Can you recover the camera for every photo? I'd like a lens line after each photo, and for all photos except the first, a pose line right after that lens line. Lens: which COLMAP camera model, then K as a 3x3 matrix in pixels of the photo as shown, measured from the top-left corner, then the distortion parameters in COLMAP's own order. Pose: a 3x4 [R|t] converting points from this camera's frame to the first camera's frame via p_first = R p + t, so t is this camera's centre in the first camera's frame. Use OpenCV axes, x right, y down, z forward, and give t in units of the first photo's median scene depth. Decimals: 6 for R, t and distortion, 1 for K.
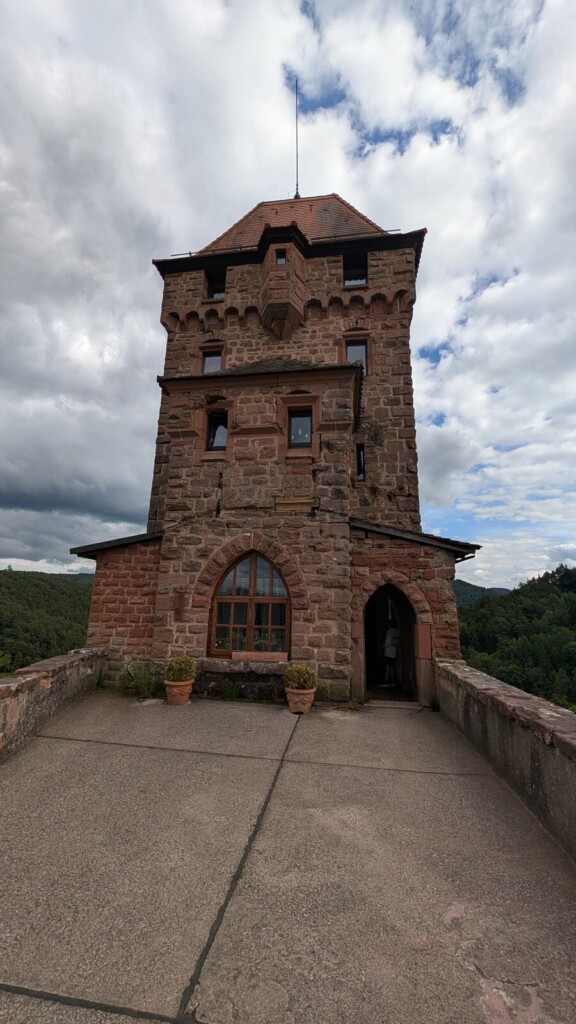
lens RADIAL K [[392.8, 0, 284.2], [0, 392.8, 514.9], [0, 0, 1]] dist [0.002477, 0.000056]
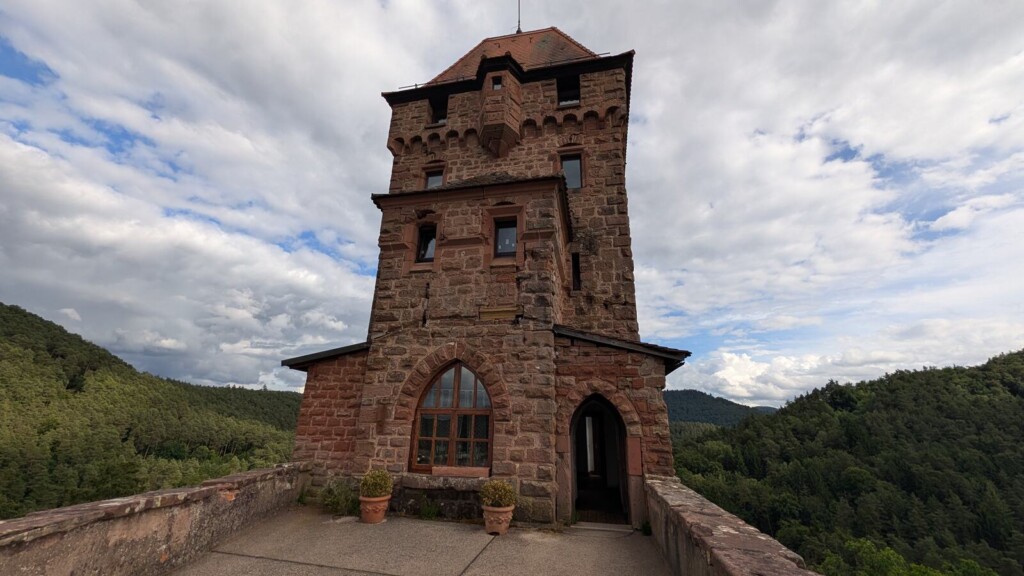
lens RADIAL K [[392.8, 0, 513.1], [0, 392.8, 289.7], [0, 0, 1]] dist [0.002477, 0.000056]
pose [[0.997683, -0.022331, -0.064268, 0.121861], [0.015167, 0.993831, -0.109862, 0.023696], [0.066325, 0.108633, 0.991867, 0.008682]]
